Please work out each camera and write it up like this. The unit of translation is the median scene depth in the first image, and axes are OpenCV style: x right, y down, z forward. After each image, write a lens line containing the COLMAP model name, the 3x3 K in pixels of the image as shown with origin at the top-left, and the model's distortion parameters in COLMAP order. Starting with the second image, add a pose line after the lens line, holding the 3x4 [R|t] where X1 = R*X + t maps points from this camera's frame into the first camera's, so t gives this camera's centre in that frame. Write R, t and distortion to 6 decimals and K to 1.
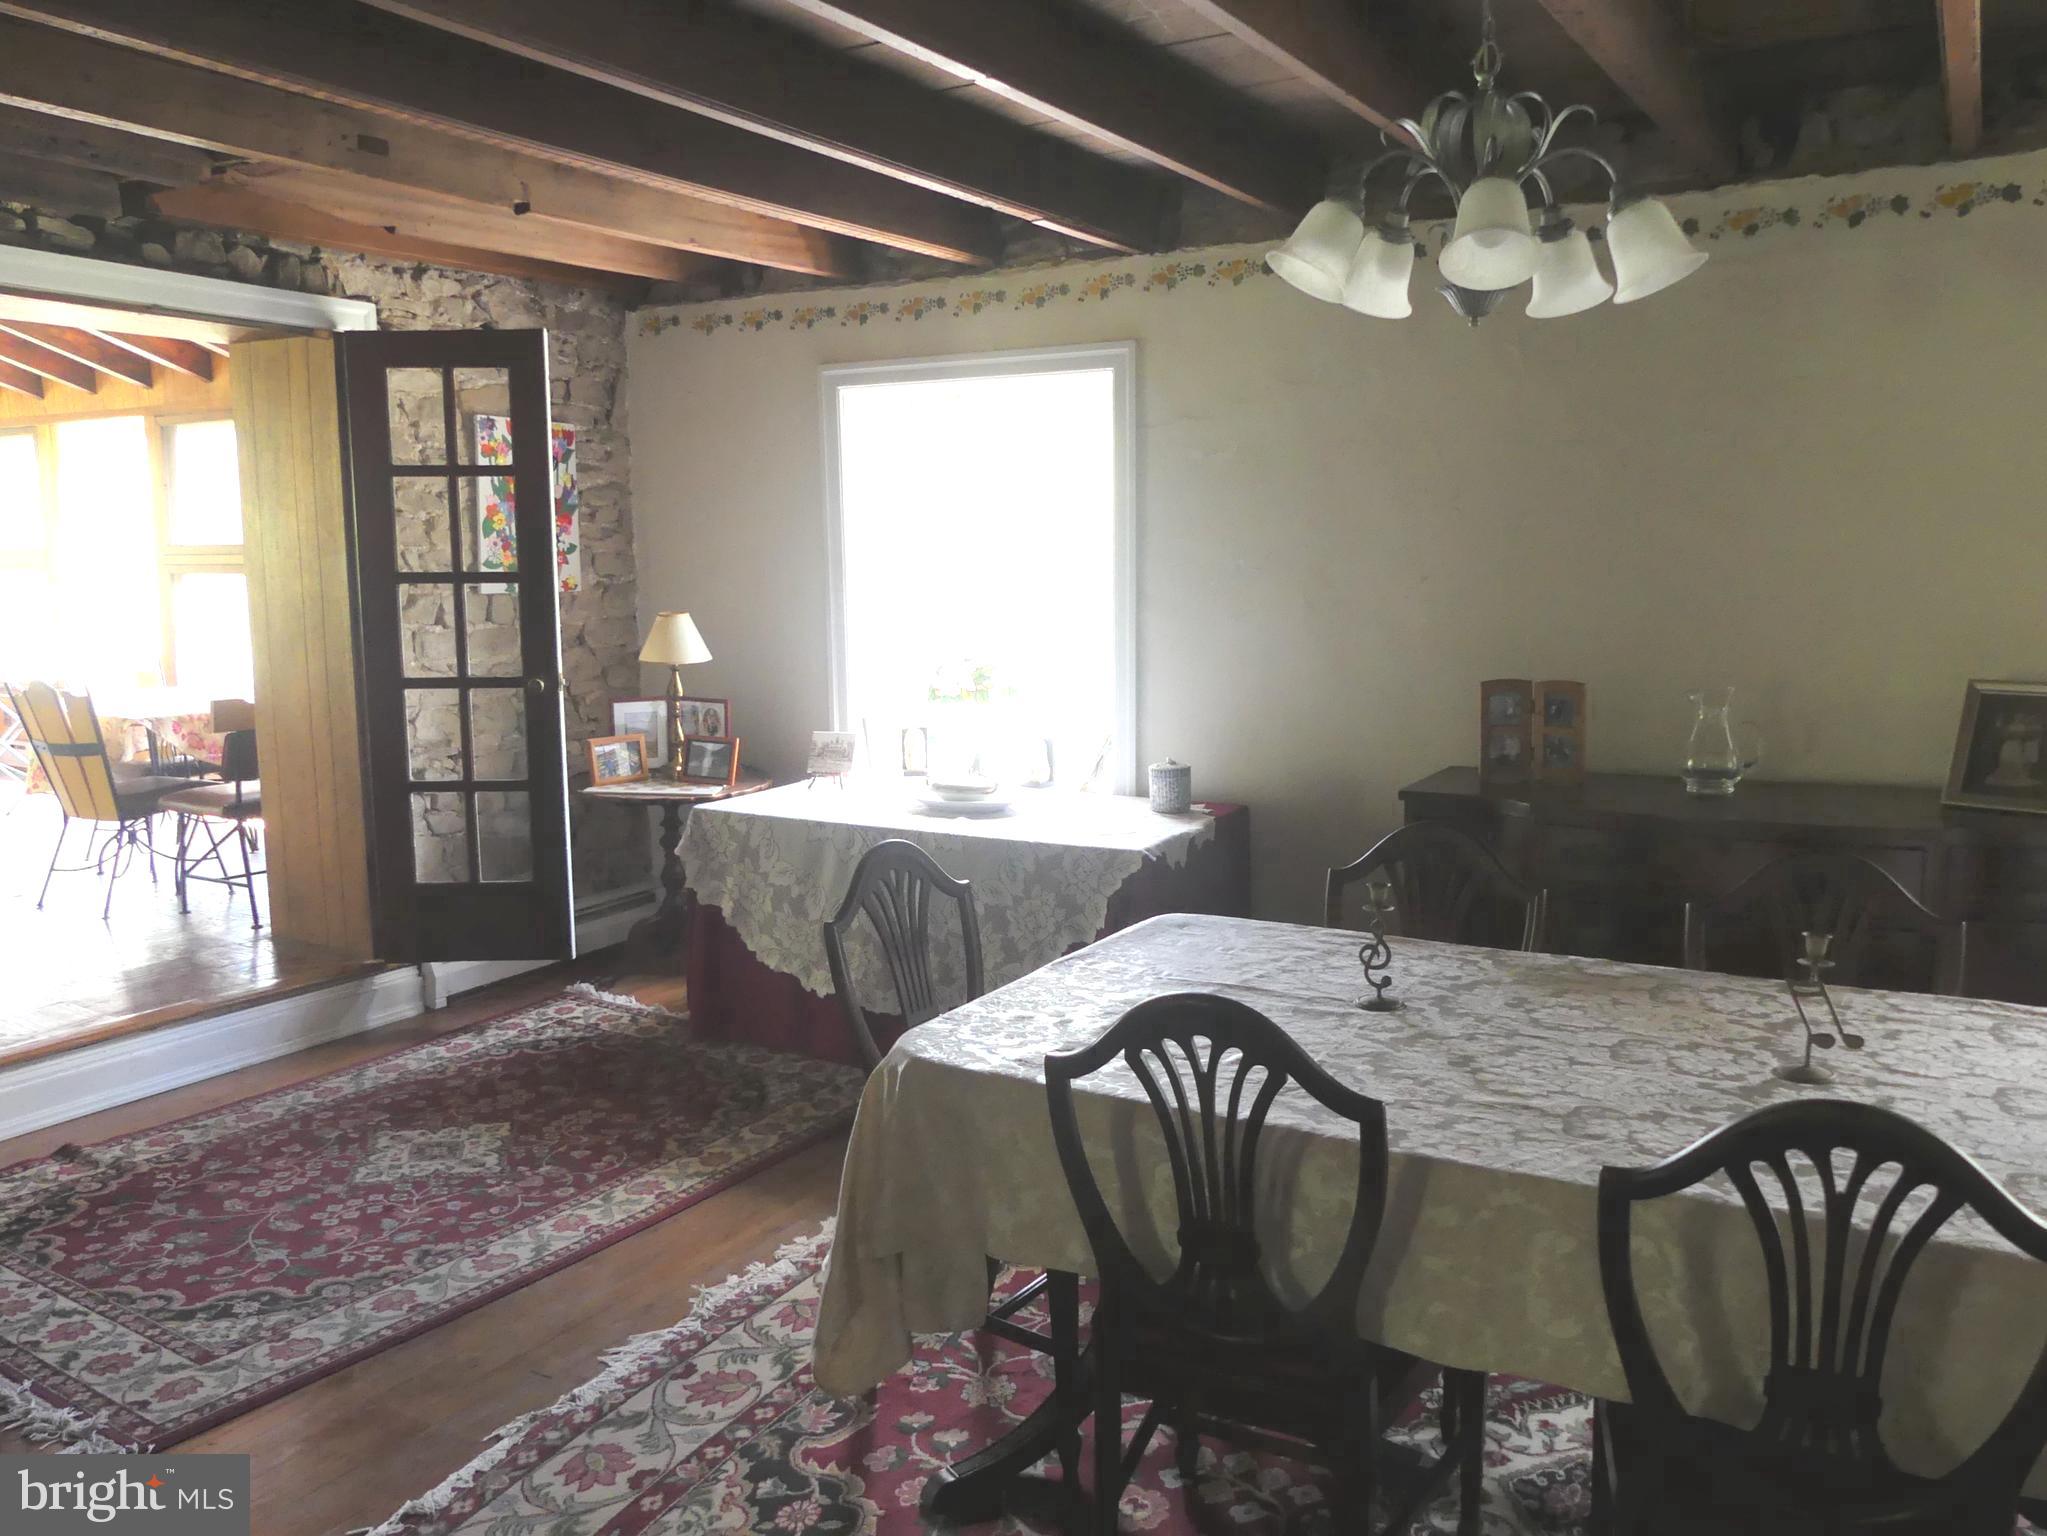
lens RADIAL K [[1586.1, 0, 1023.5], [0, 1586.1, 768.0], [0, 0, 1]] dist [-0.002094, 0.004723]
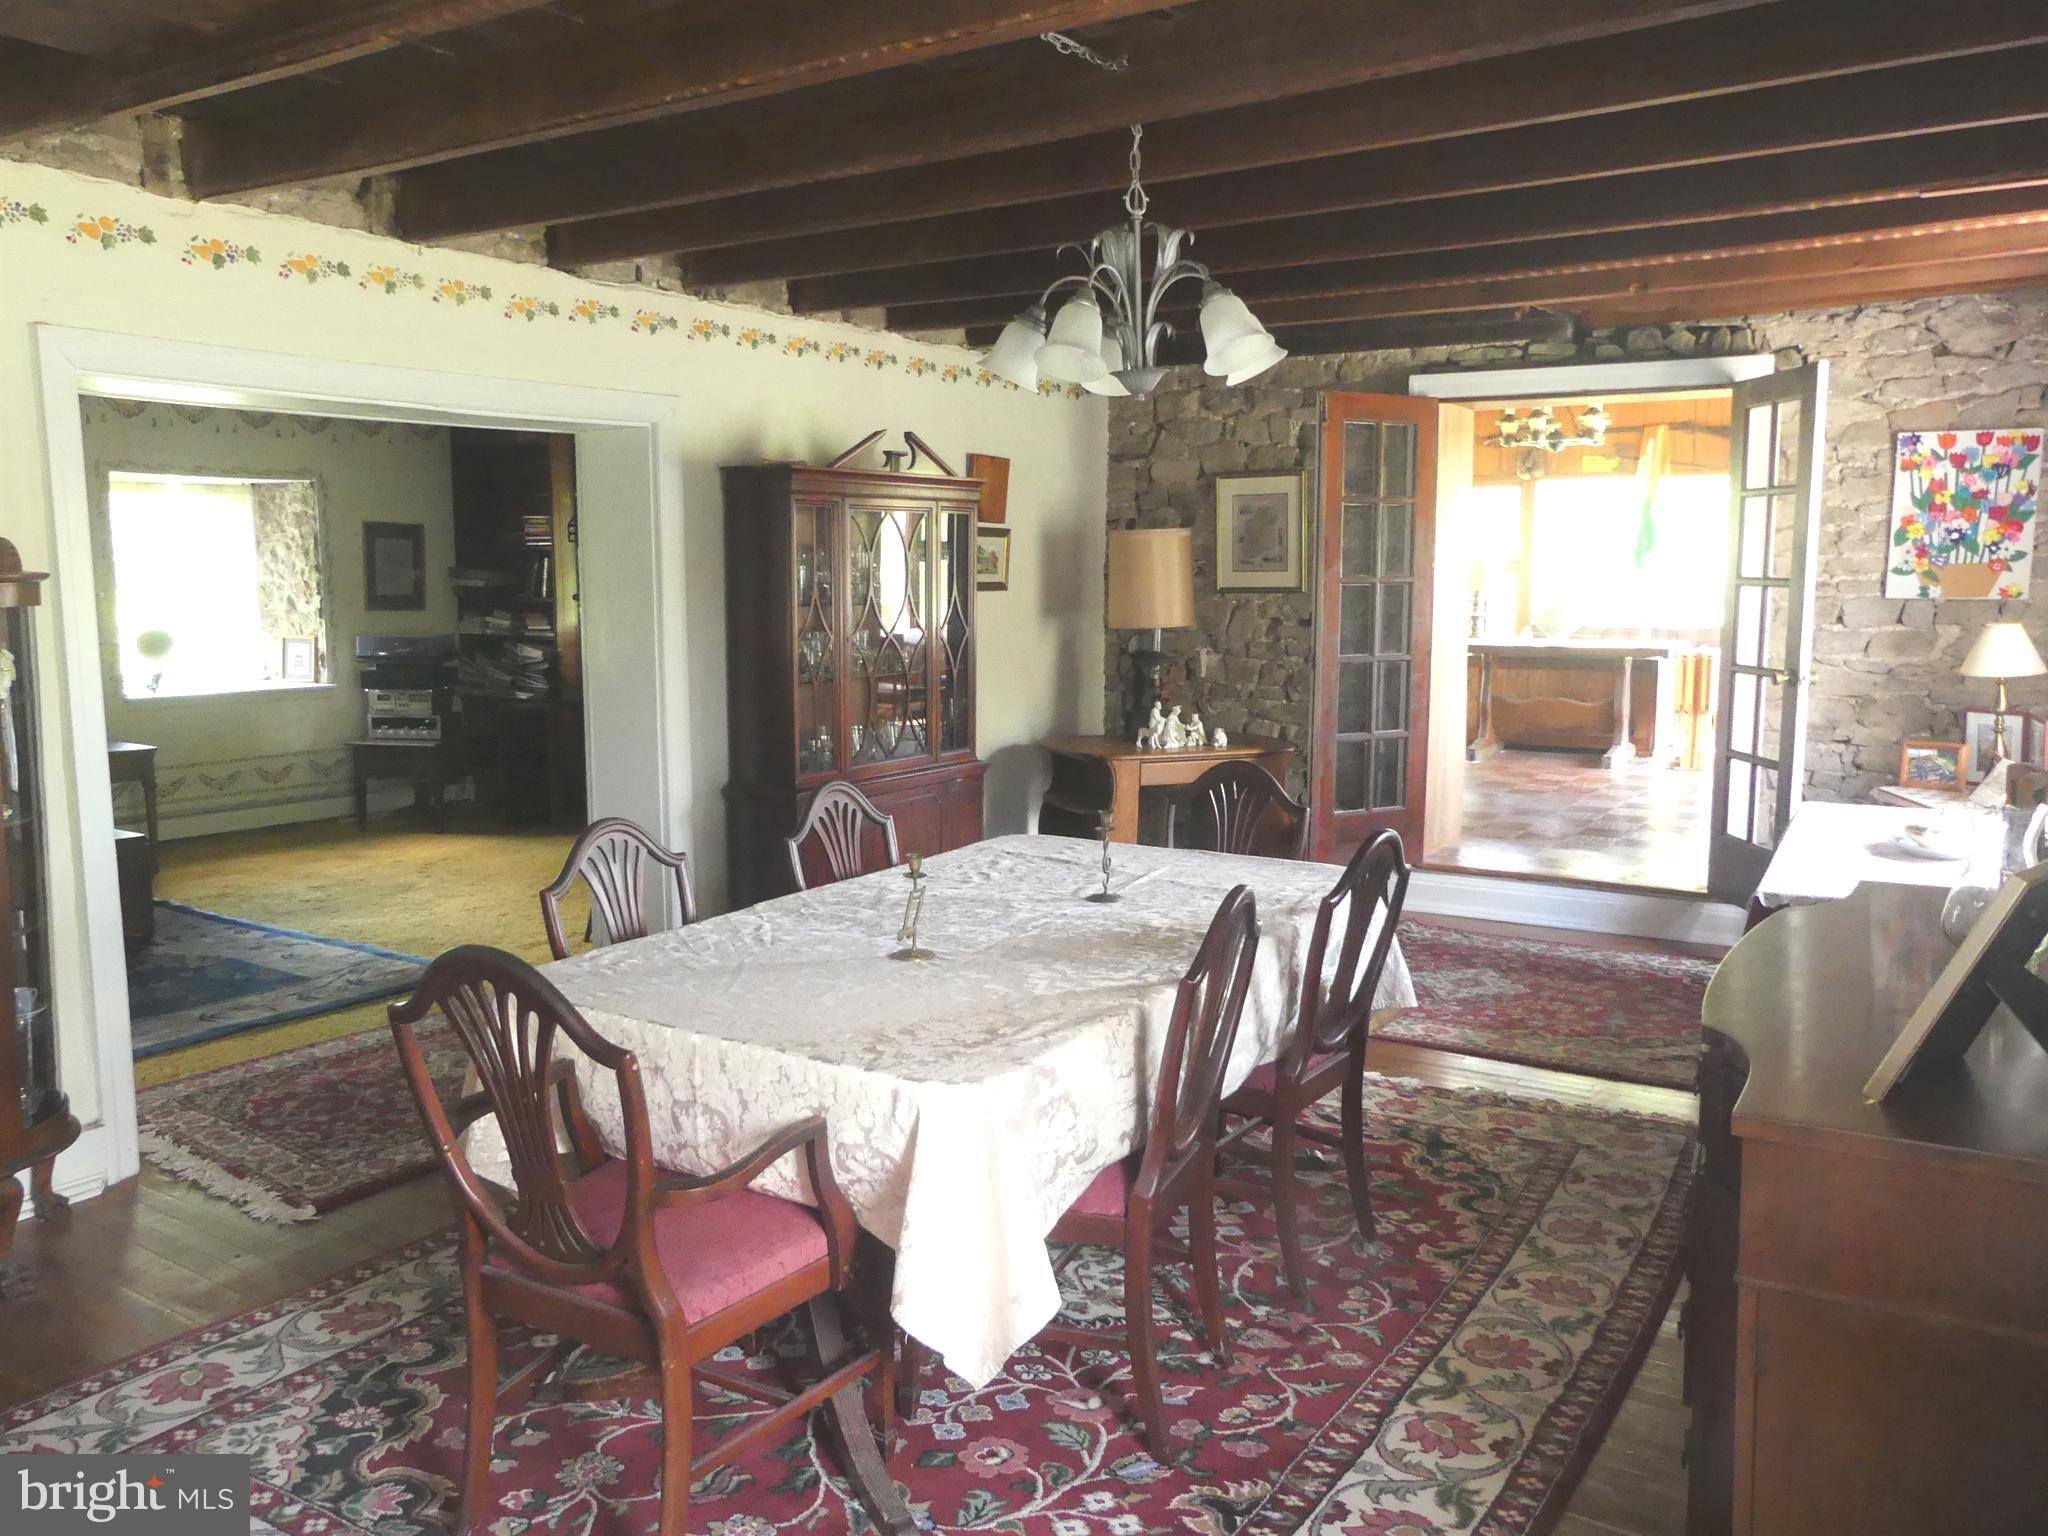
lens RADIAL K [[1586.9, 0, 1024.0], [0, 1586.9, 768.0], [0, 0, 1]] dist [-0.002094, 0.004723]
pose [[-0.014403, 0.141014, -0.989903, 1.111990], [-0.125223, 0.981957, 0.141704, -0.110389], [0.992024, 0.125999, 0.003515, 0.620090]]
